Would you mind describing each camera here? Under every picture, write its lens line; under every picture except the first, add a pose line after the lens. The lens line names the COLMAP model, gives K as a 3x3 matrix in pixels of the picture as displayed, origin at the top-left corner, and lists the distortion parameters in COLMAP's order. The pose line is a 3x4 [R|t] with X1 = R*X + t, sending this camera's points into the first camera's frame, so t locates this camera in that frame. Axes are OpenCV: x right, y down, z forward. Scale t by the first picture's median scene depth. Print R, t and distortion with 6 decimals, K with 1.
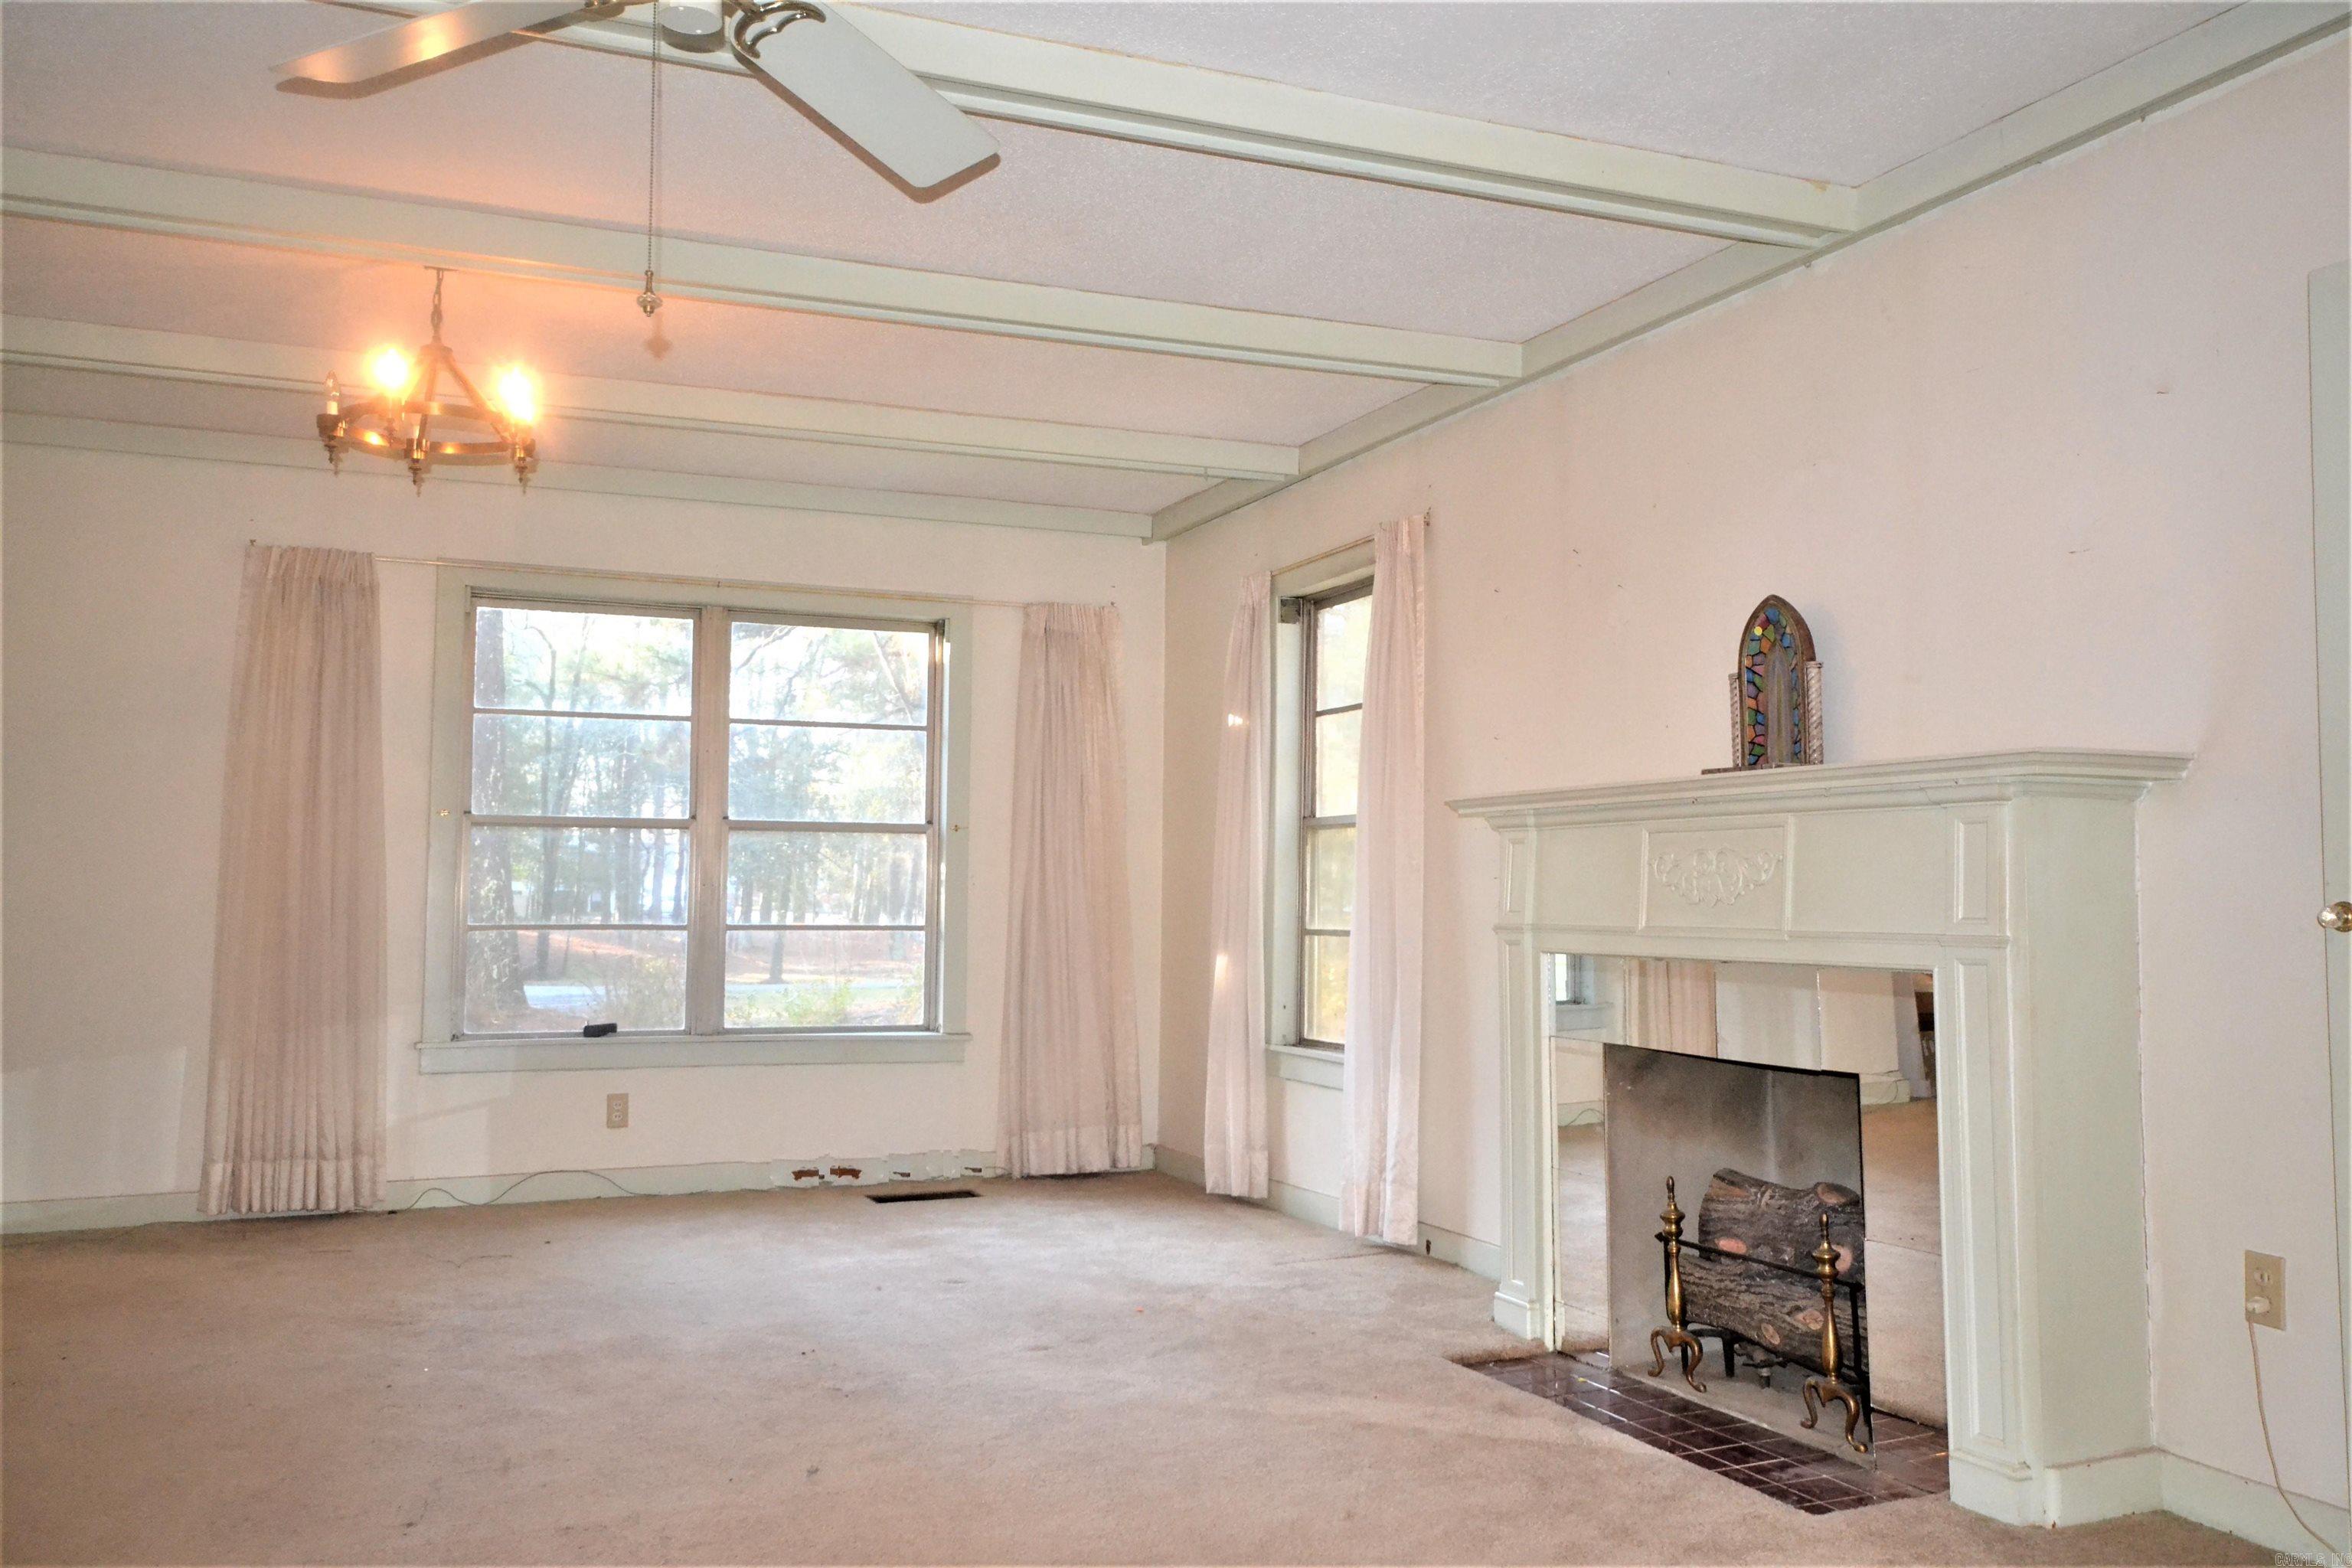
lens RADIAL K [[1978.3, 0, 1178.4], [0, 1978.3, 776.1], [0, 0, 1]] dist [0.011138, -0.000201]
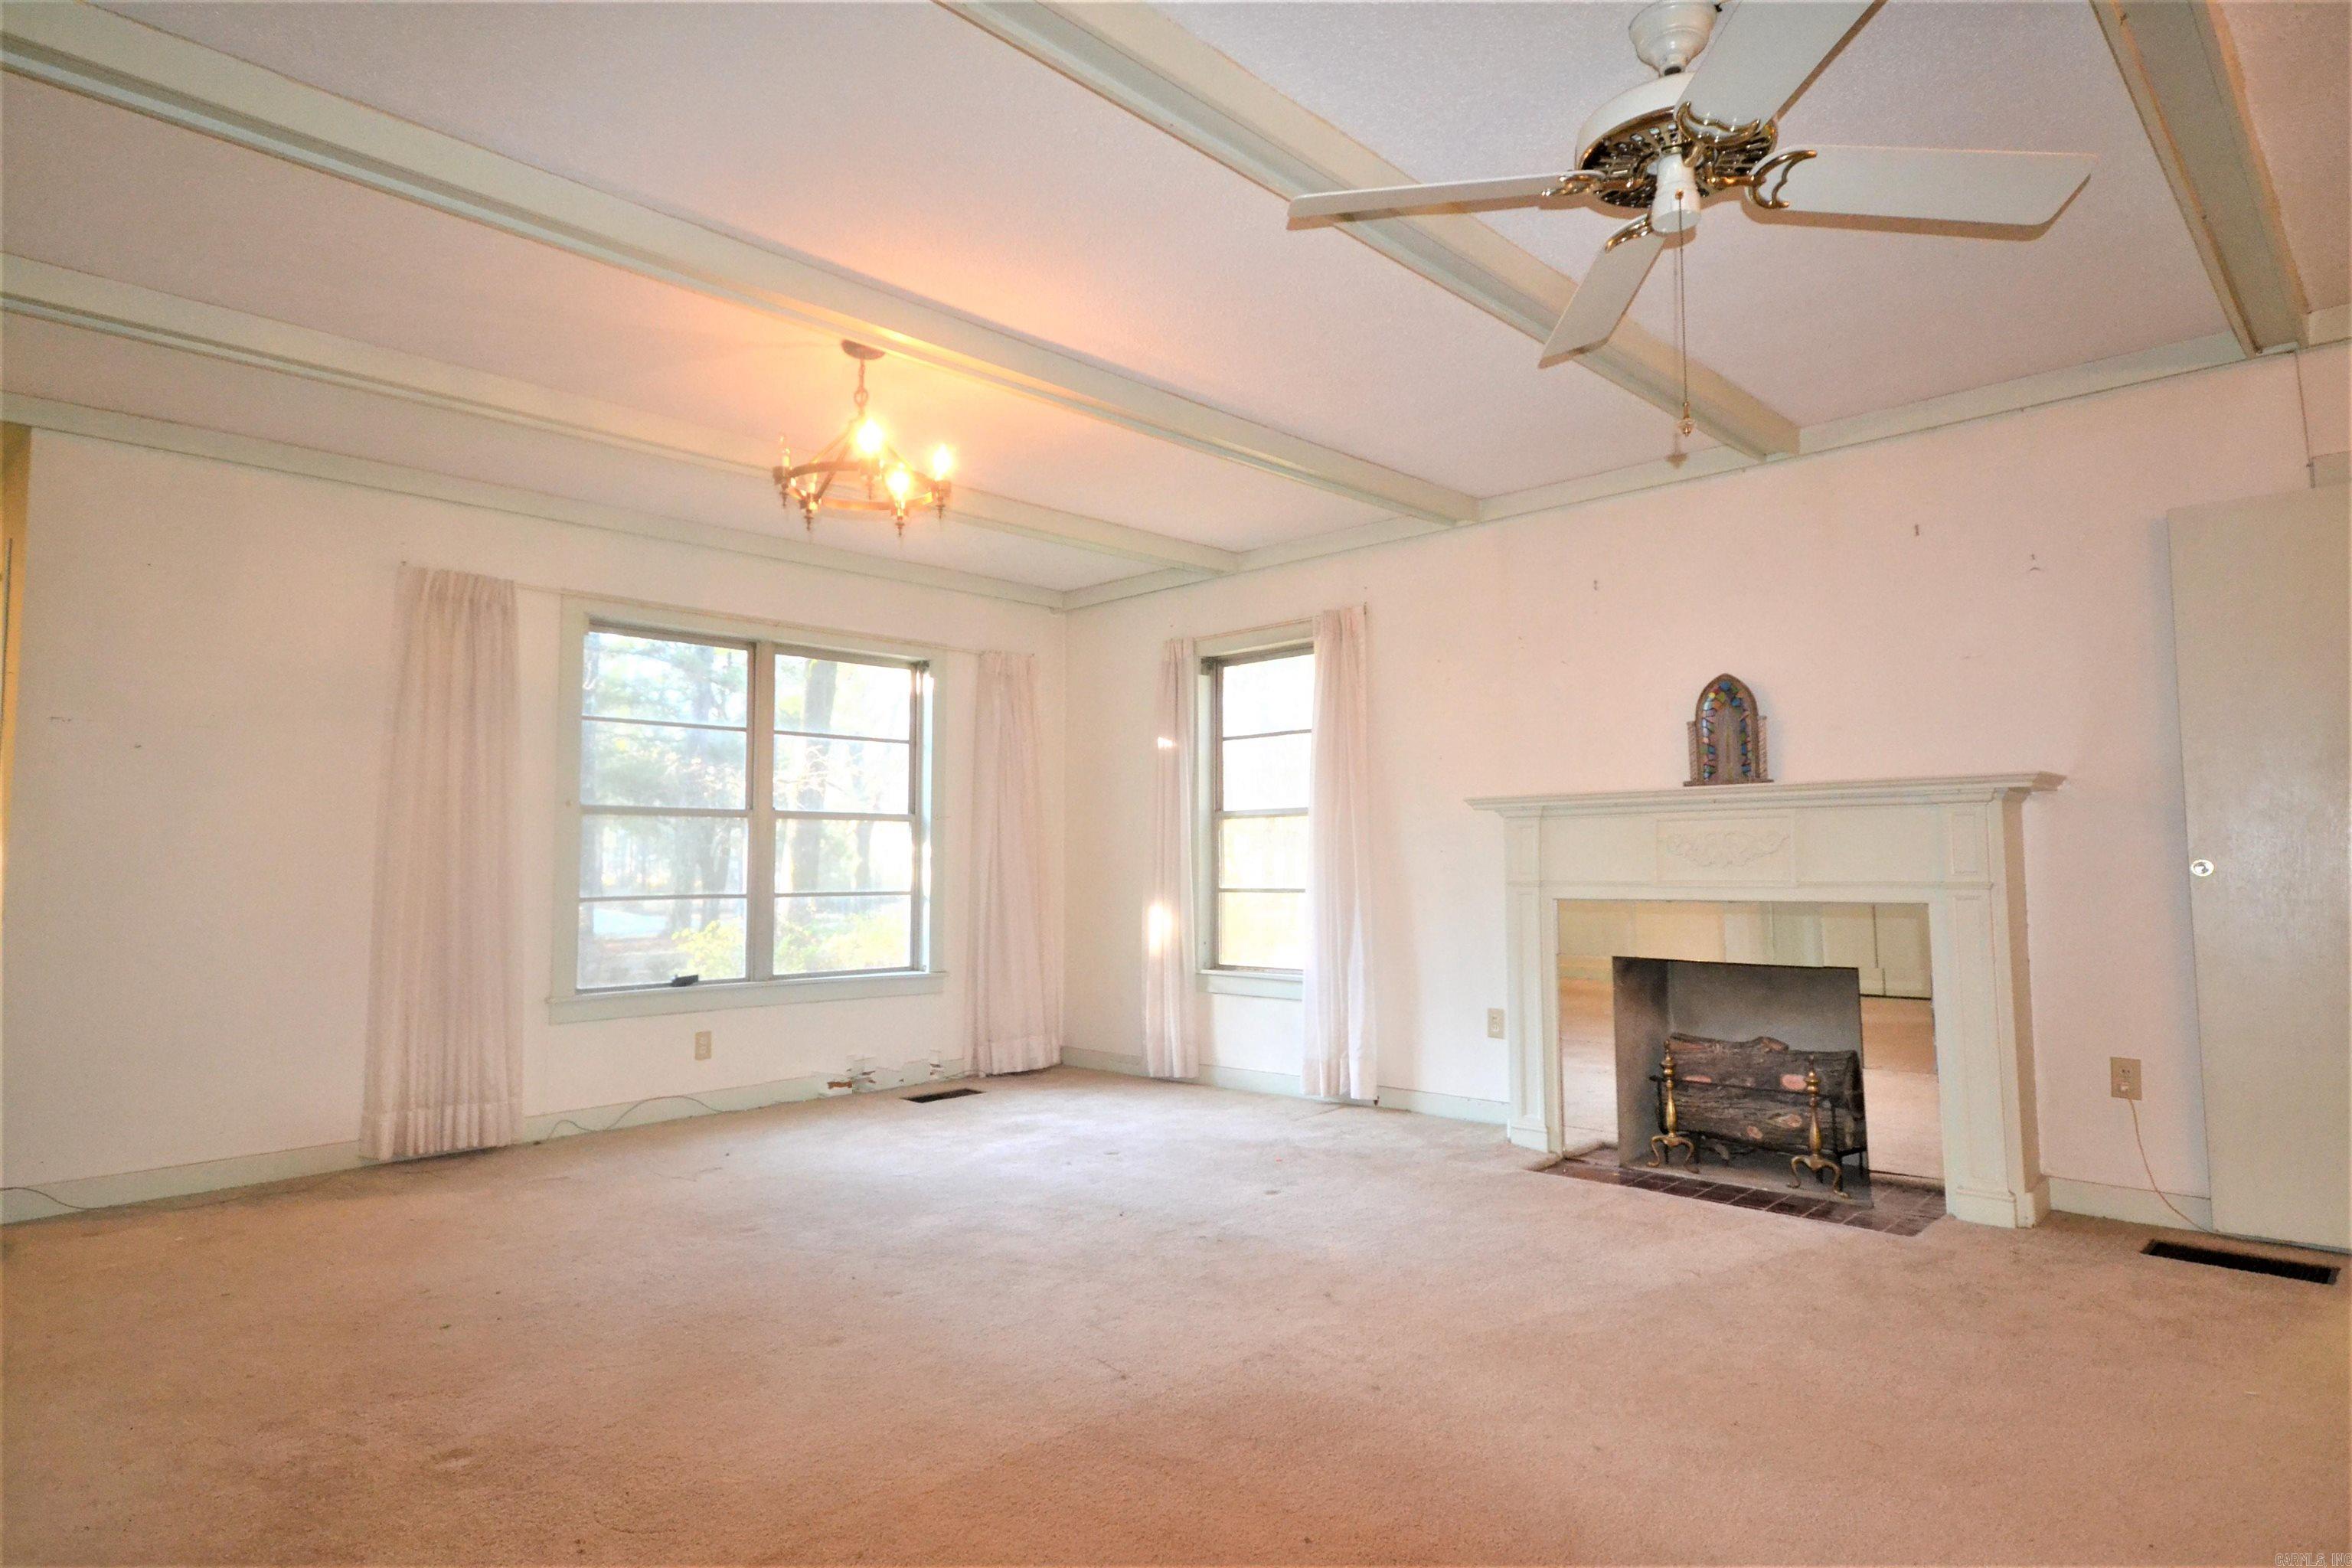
lens RADIAL K [[1357.4, 0, 1174.3], [0, 1357.4, 787.0], [0, 0, 1]] dist [0.016670, 0.000813]
pose [[0.918179, 0.011715, 0.395993, -0.363235], [-0.012567, 0.999921, -0.000443, 0.004517], [-0.395967, -0.004569, 0.918254, 0.107360]]
